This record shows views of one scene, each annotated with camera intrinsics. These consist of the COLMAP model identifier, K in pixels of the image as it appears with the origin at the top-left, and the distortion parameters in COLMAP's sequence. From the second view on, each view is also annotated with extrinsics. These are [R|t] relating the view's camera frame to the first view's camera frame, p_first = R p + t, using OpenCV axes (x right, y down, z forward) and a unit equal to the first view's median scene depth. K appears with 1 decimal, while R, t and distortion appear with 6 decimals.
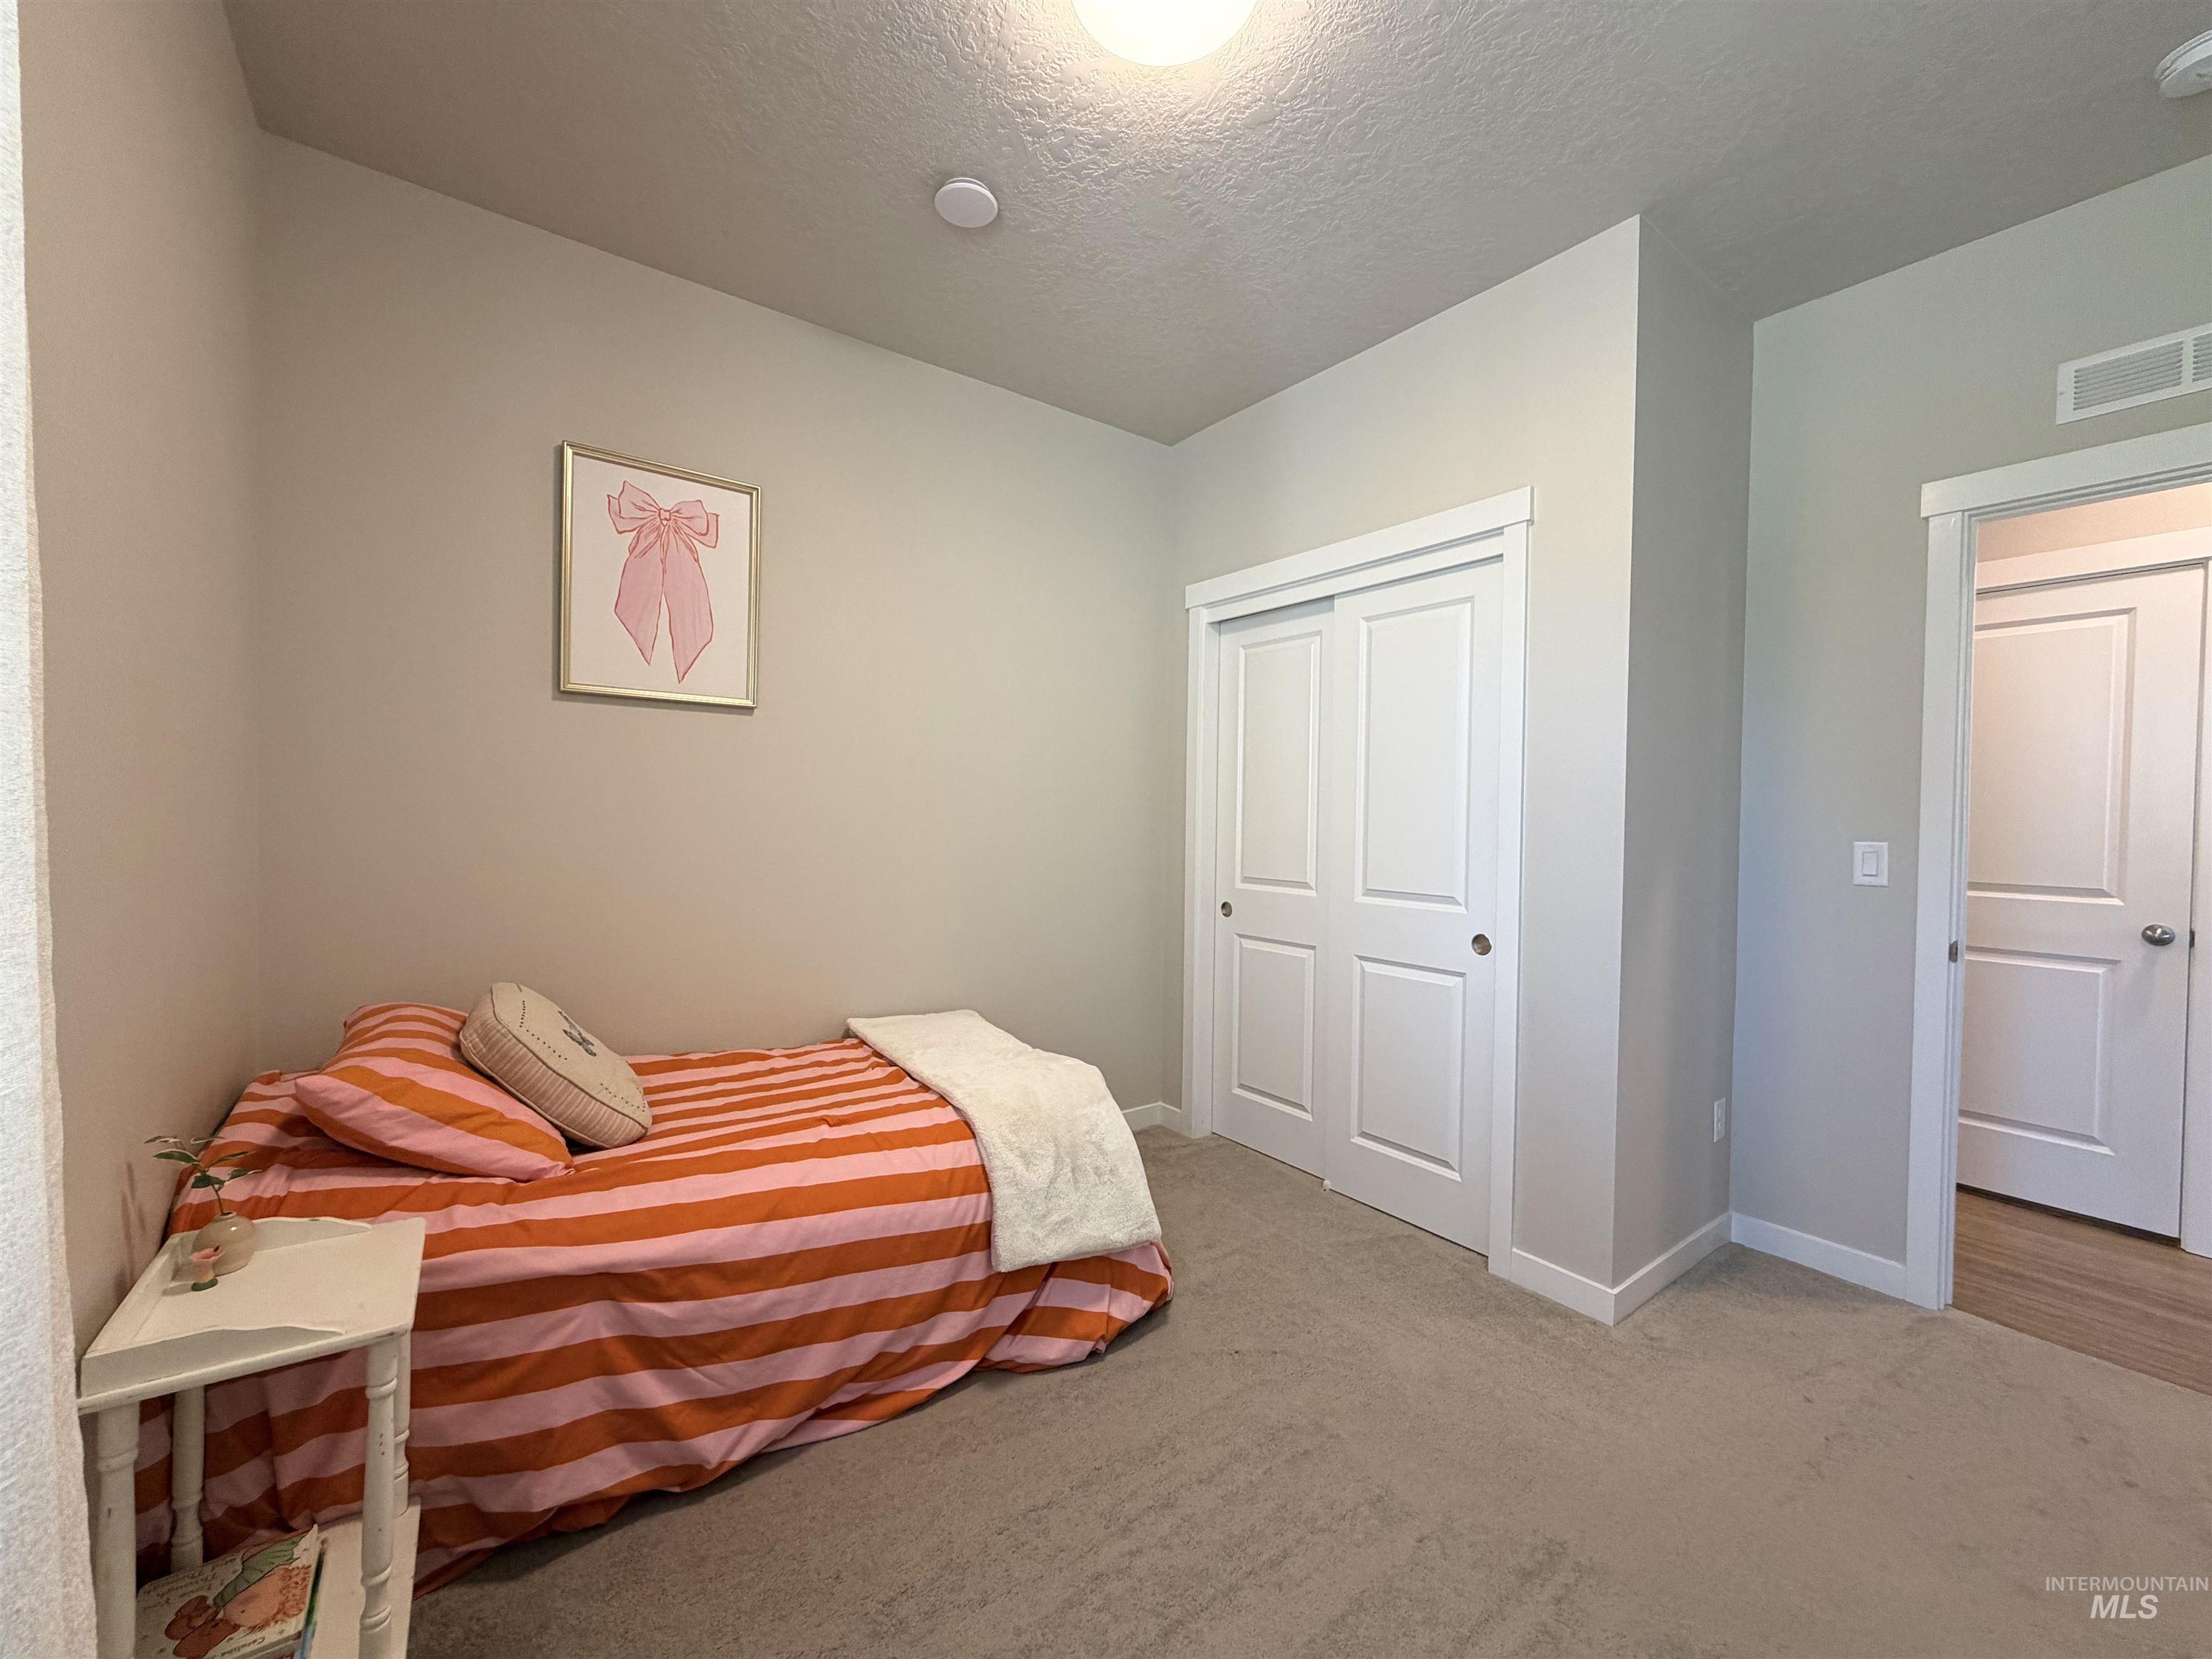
lens RADIAL K [[880.9, 0, 1096.8], [0, 880.9, 830.0], [0, 0, 1]] dist [0.000161, 0.000168]
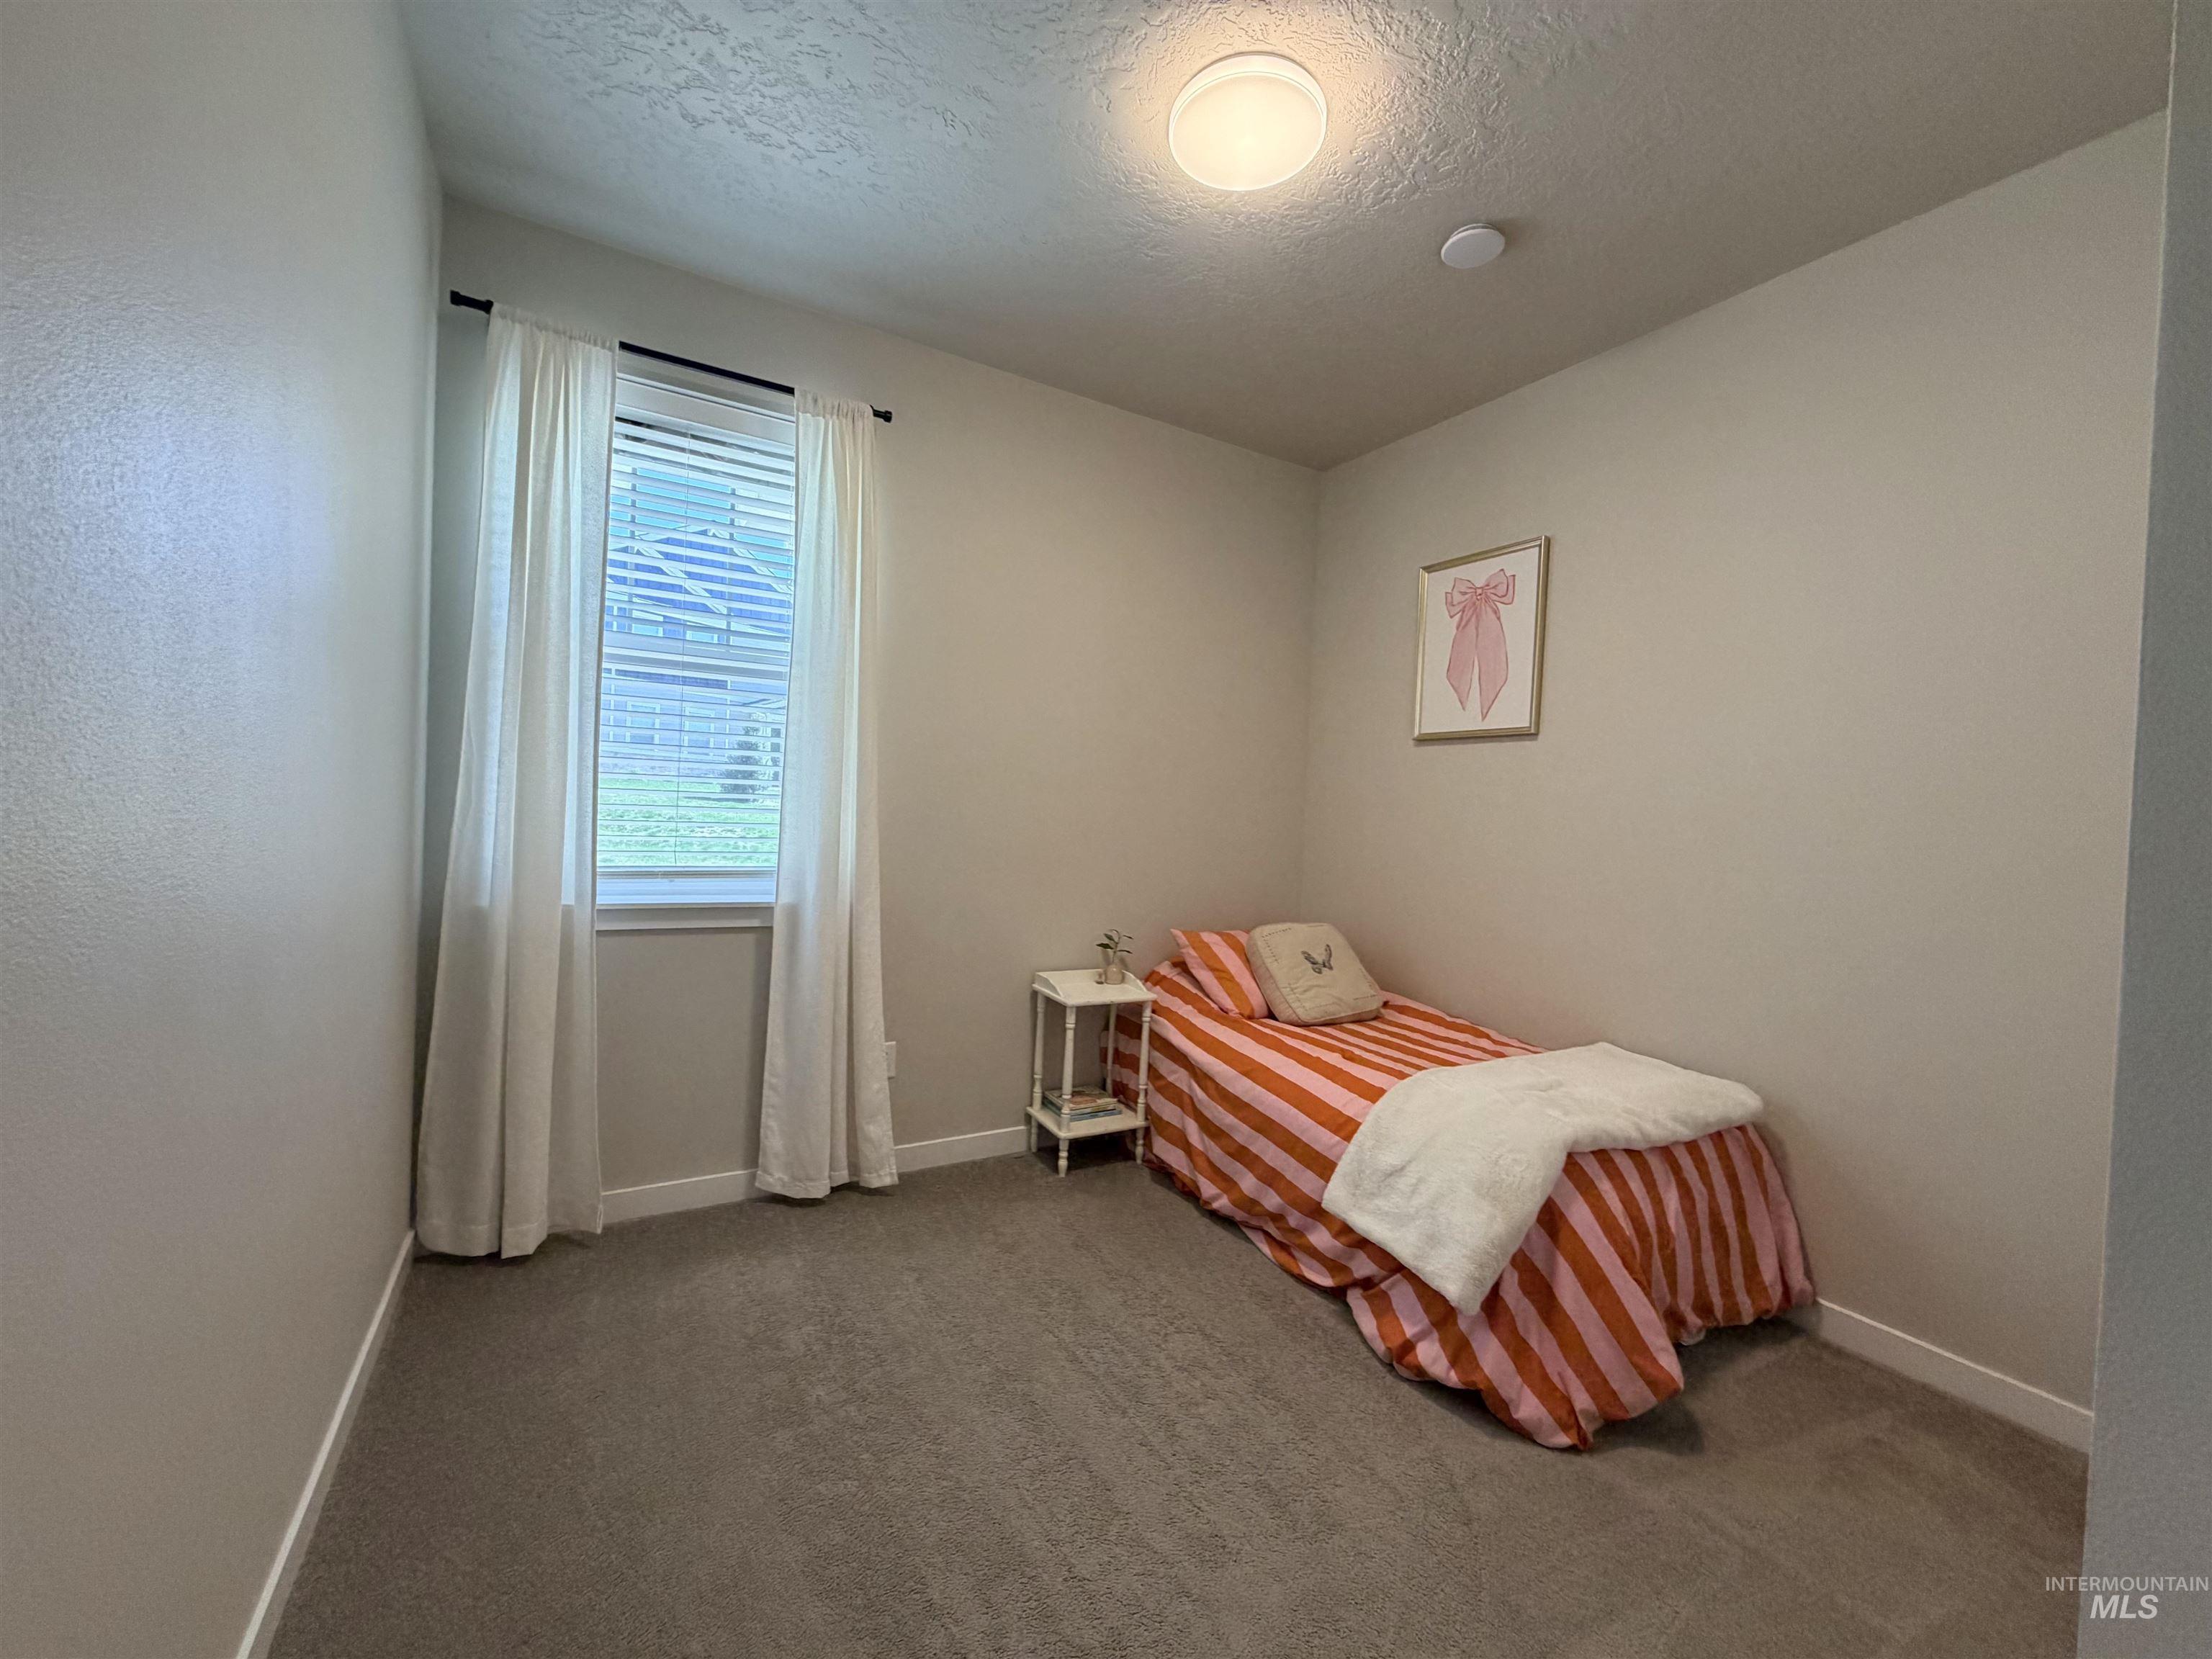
lens RADIAL K [[880.9, 0, 1101.5], [0, 880.9, 822.1], [0, 0, 1]] dist [0.000161, 0.000168]
pose [[-0.110945, -0.013857, -0.993730, 1.116714], [-0.057332, 0.998327, -0.007520, 0.021807], [0.992171, 0.056138, -0.111554, 0.833454]]
